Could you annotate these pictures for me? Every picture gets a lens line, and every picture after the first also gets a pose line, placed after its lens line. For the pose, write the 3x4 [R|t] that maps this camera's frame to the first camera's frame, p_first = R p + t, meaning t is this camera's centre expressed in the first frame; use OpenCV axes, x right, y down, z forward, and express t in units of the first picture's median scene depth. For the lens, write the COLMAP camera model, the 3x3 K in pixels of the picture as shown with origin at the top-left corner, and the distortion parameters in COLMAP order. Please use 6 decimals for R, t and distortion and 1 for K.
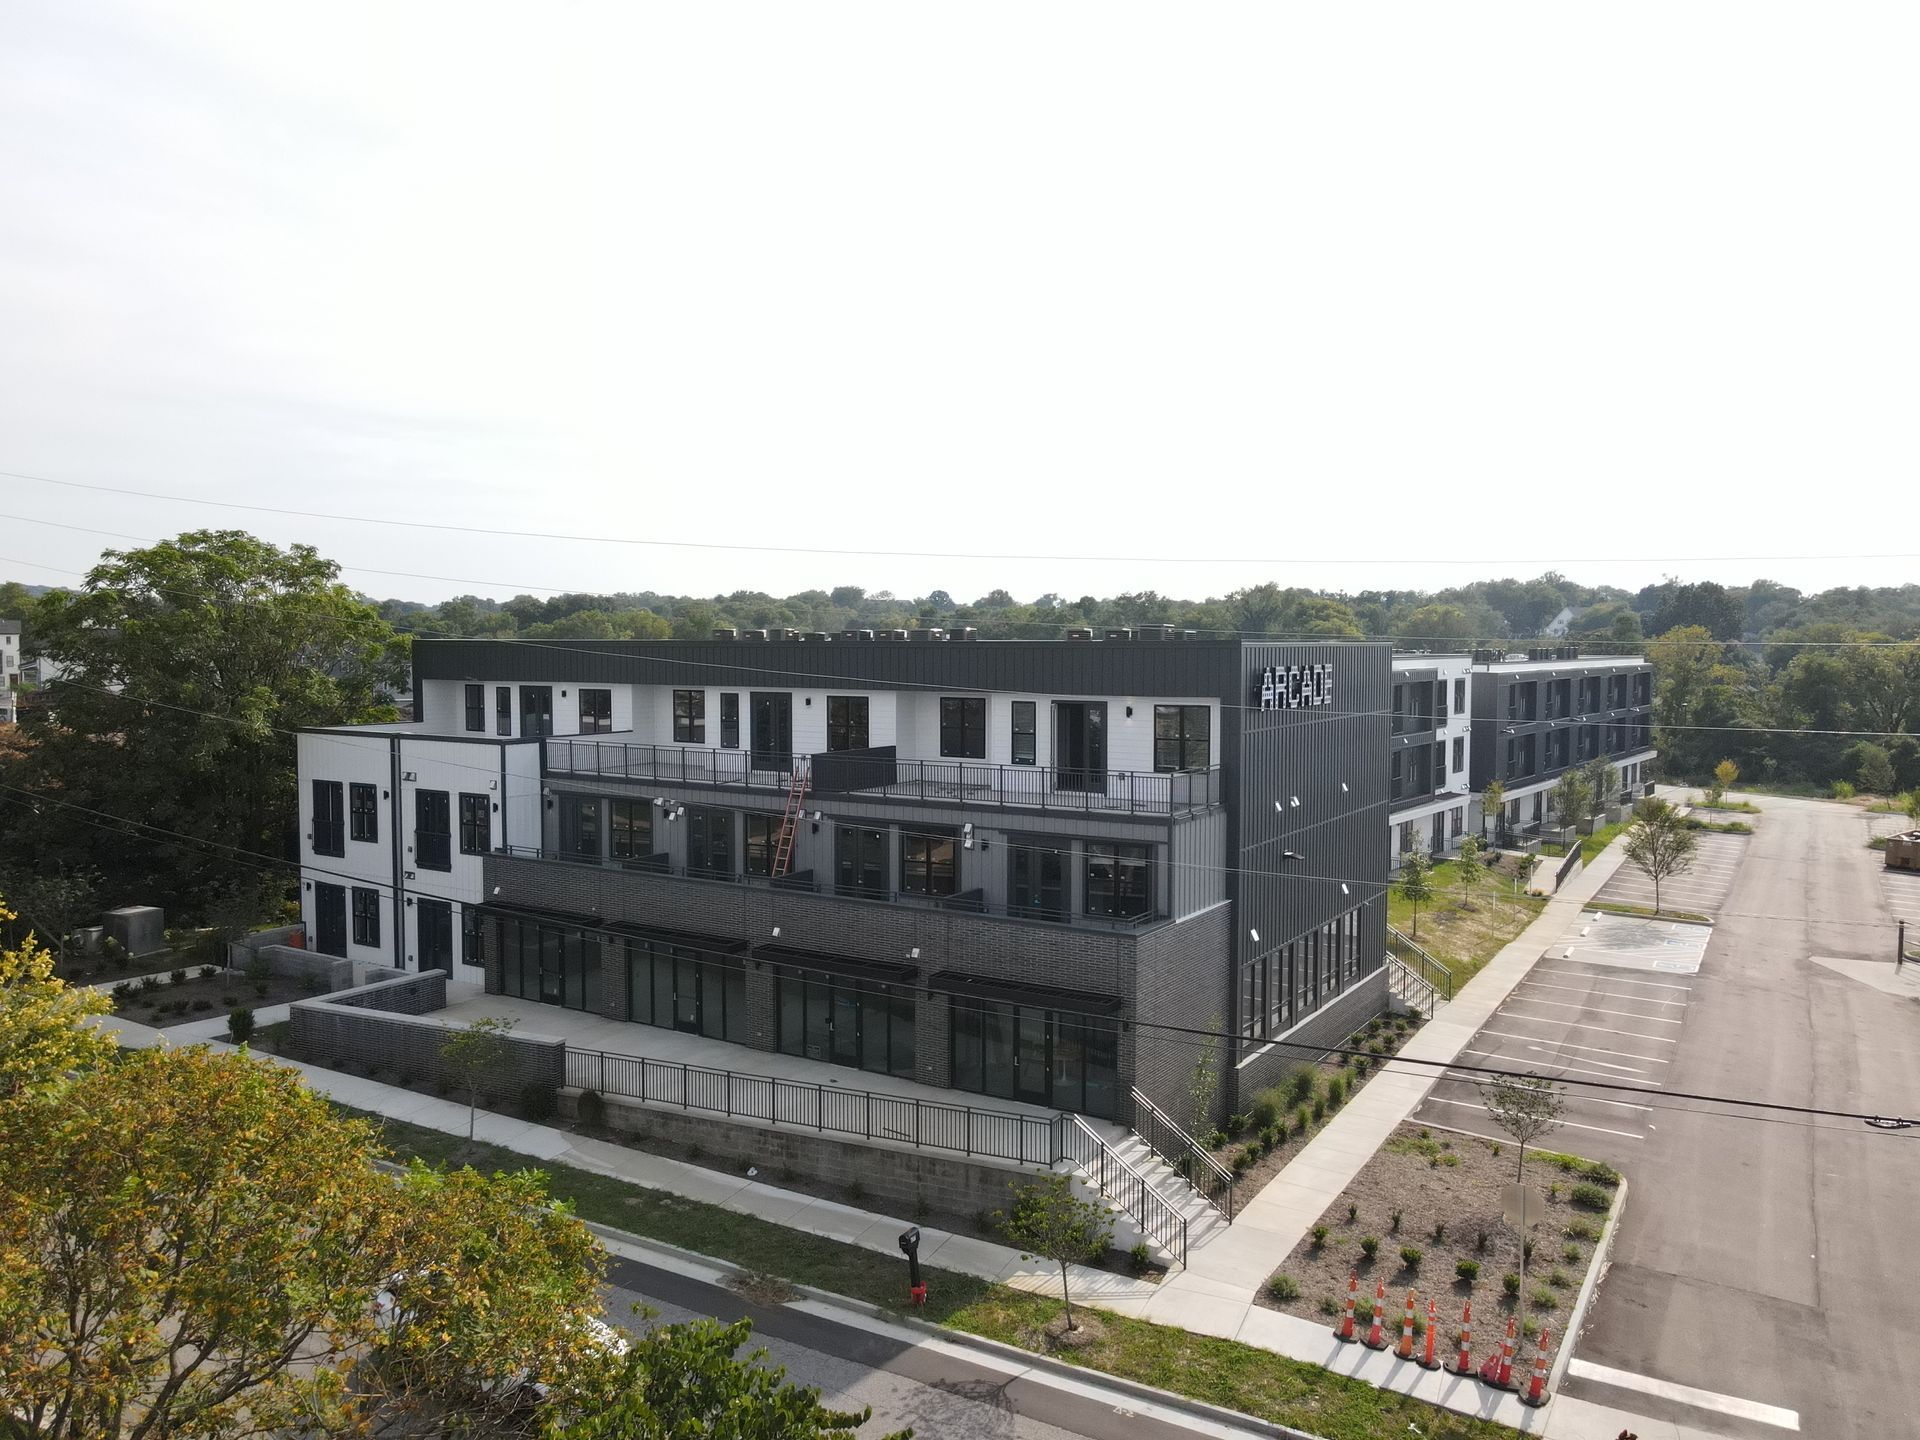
lens RADIAL K [[1397.0, 0, 952.4], [0, 1397.0, 712.1], [0, 0, 1]] dist [0.022462, -0.009960]
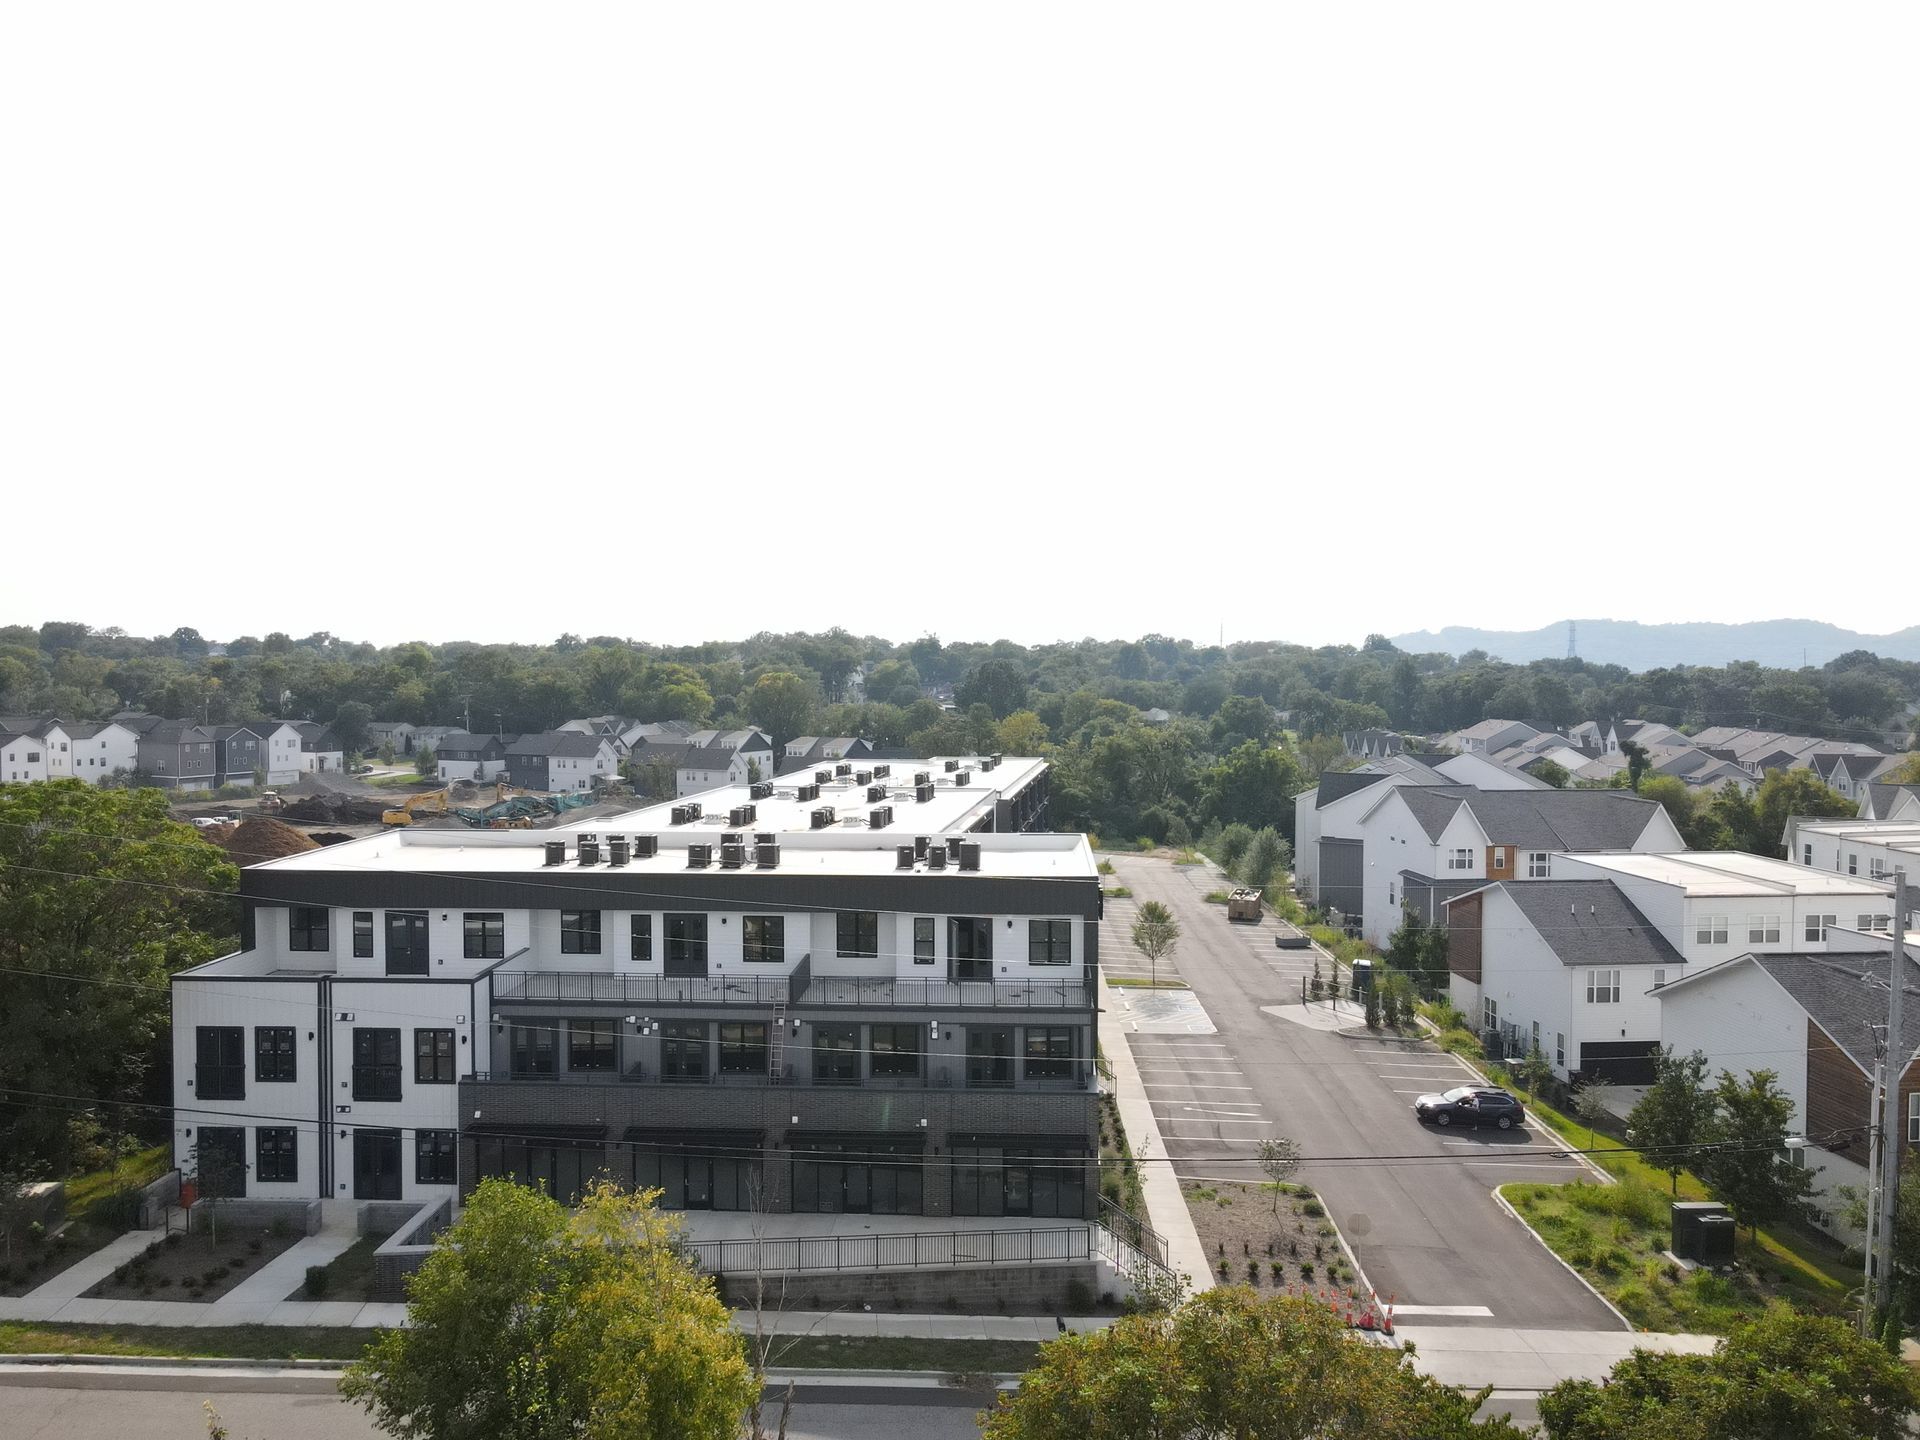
lens RADIAL K [[1397.0, 0, 935.4], [0, 1397.0, 666.2], [0, 0, 1]] dist [0.022462, -0.009960]
pose [[0.872608, -0.003595, 0.488408, -0.517243], [0.028669, 0.998626, -0.043871, -0.164613], [-0.487579, 0.052285, 0.871512, -0.187004]]
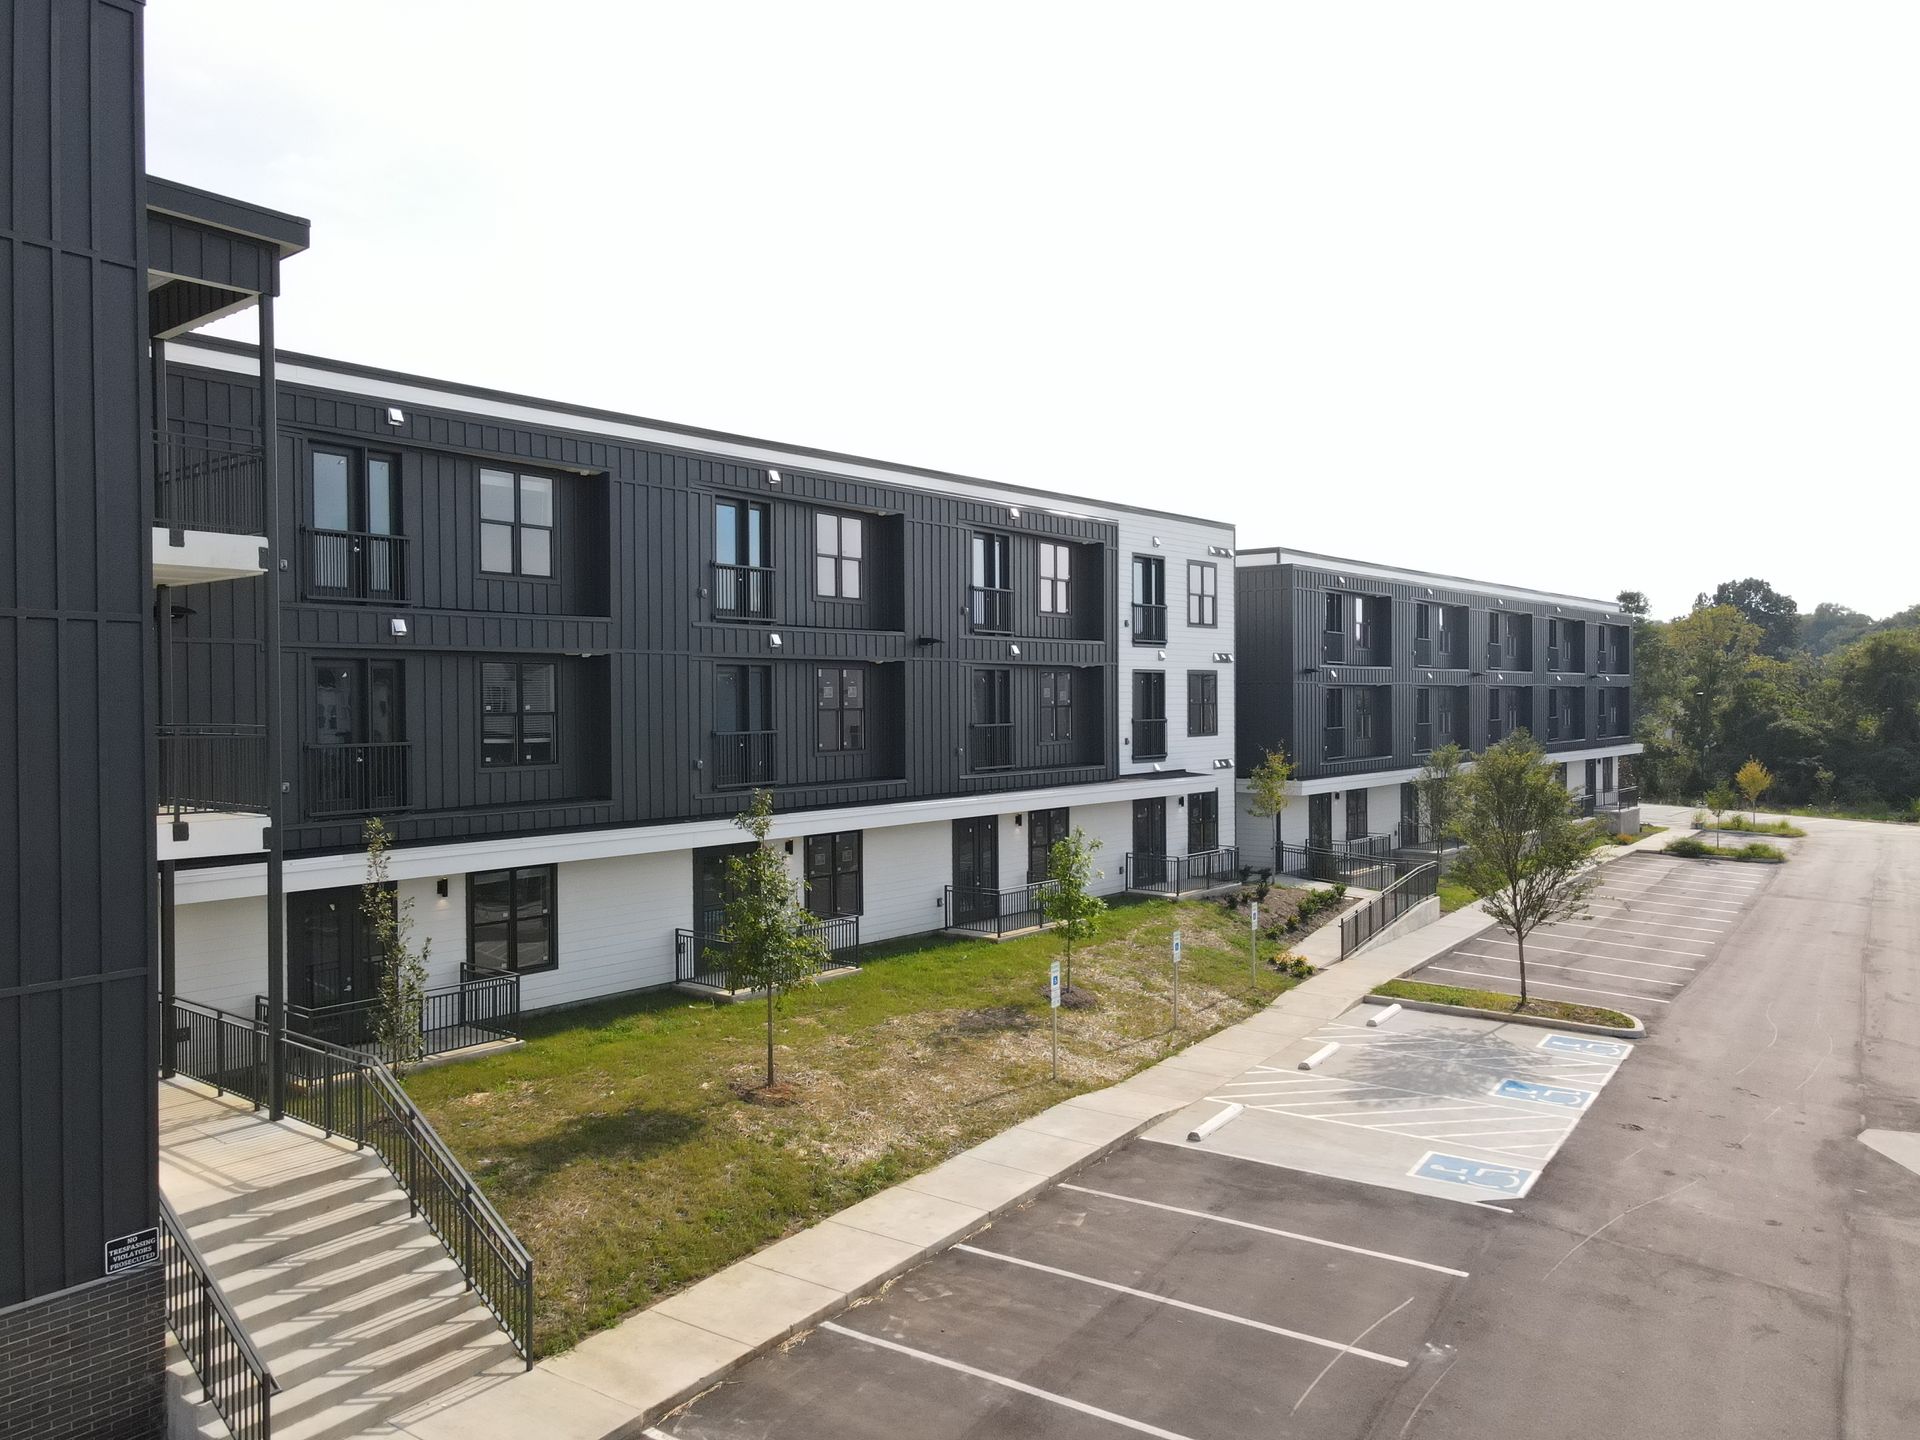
lens RADIAL K [[1397.0, 0, 968.8], [0, 1397.0, 703.8], [0, 0, 1]] dist [0.022462, -0.009960]
pose [[0.999476, -0.007616, -0.031473, 0.464512], [0.006054, 0.998758, -0.049448, 0.091808], [0.031811, 0.049231, 0.998281, 0.738229]]
